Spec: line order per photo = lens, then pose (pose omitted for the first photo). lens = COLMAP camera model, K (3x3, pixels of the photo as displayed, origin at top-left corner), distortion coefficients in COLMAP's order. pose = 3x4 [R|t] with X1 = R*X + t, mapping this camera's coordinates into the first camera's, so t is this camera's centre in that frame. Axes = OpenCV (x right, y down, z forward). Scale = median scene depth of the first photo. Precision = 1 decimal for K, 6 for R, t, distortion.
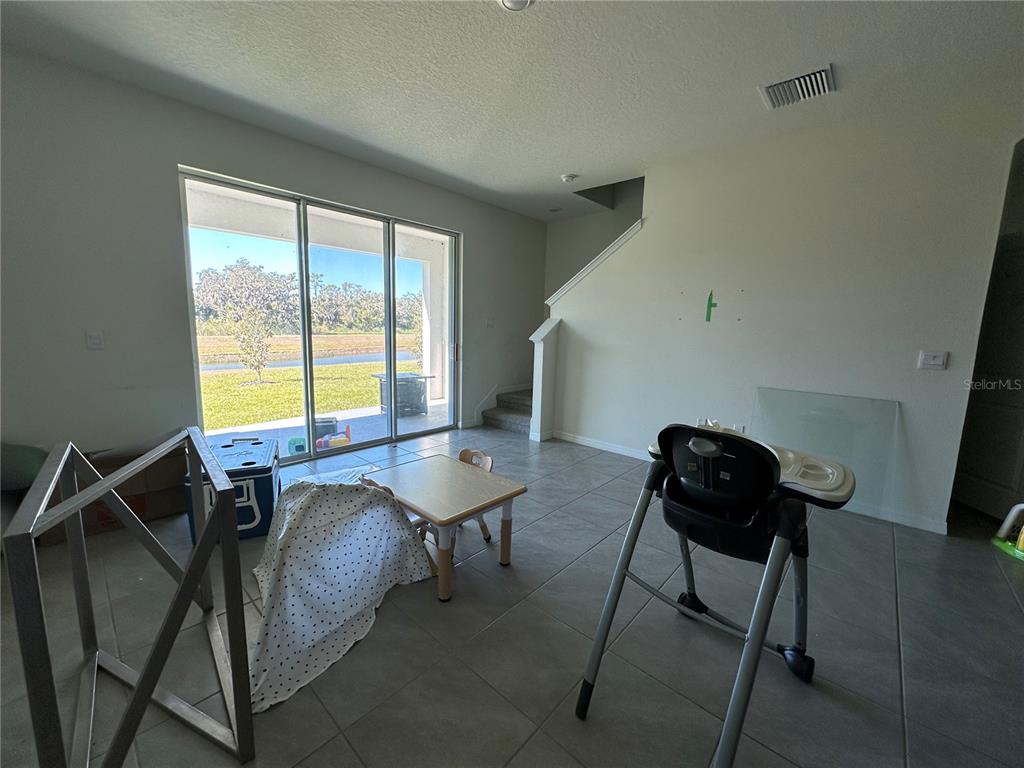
lens RADIAL K [[408.0, 0, 511.6], [0, 408.0, 384.4], [0, 0, 1]] dist [0.000365, 0.000000]
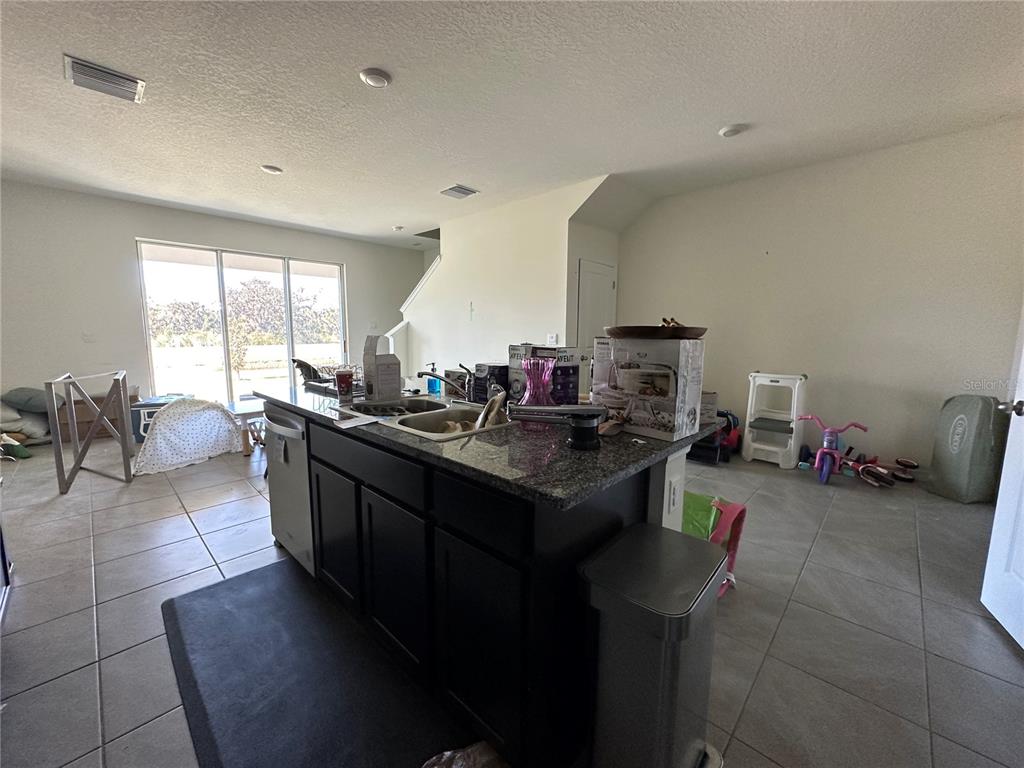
lens RADIAL K [[408.0, 0, 511.8], [0, 408.0, 383.8], [0, 0, 1]] dist [0.000365, 0.000000]
pose [[0.999396, -0.016759, -0.030437, 0.606262], [0.016241, 0.999720, -0.017196, 0.106746], [0.030717, 0.016691, 0.999389, -0.501101]]
